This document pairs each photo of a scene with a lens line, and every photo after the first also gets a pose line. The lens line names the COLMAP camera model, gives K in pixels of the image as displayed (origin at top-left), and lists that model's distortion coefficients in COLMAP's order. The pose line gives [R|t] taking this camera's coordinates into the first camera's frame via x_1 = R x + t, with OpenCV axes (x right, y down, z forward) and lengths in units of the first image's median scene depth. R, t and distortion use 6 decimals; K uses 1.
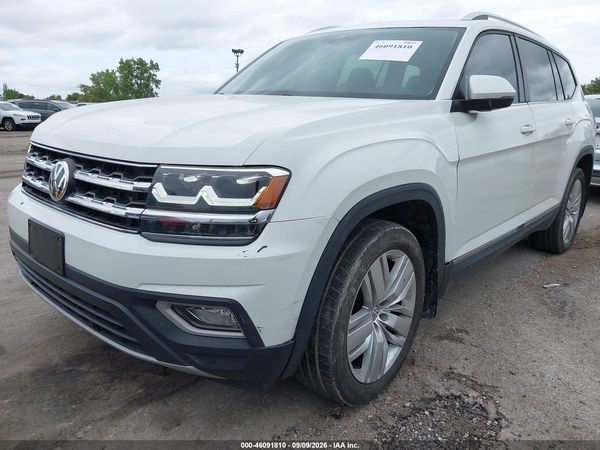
lens RADIAL K [[472.2, 0, 301.8], [0, 472.2, 227.0], [0, 0, 1]] dist [0.020100, -0.029182]
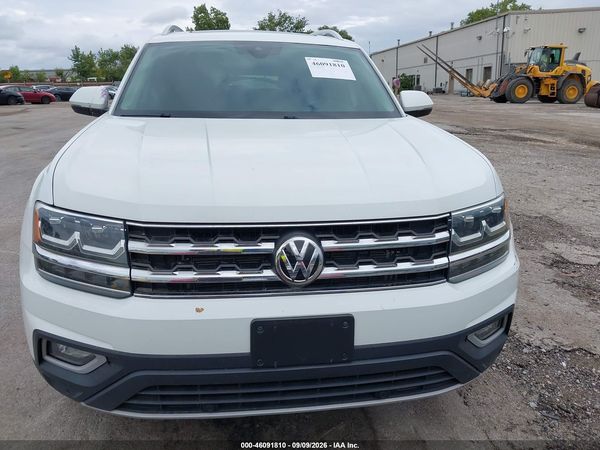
lens RADIAL K [[472.2, 0, 298.5], [0, 472.2, 229.5], [0, 0, 1]] dist [0.020100, -0.029182]
pose [[0.638498, -0.253388, 0.726715, -1.029331], [0.202745, 0.966273, 0.158782, -0.263311], [-0.742438, 0.045956, 0.668336, 0.430080]]
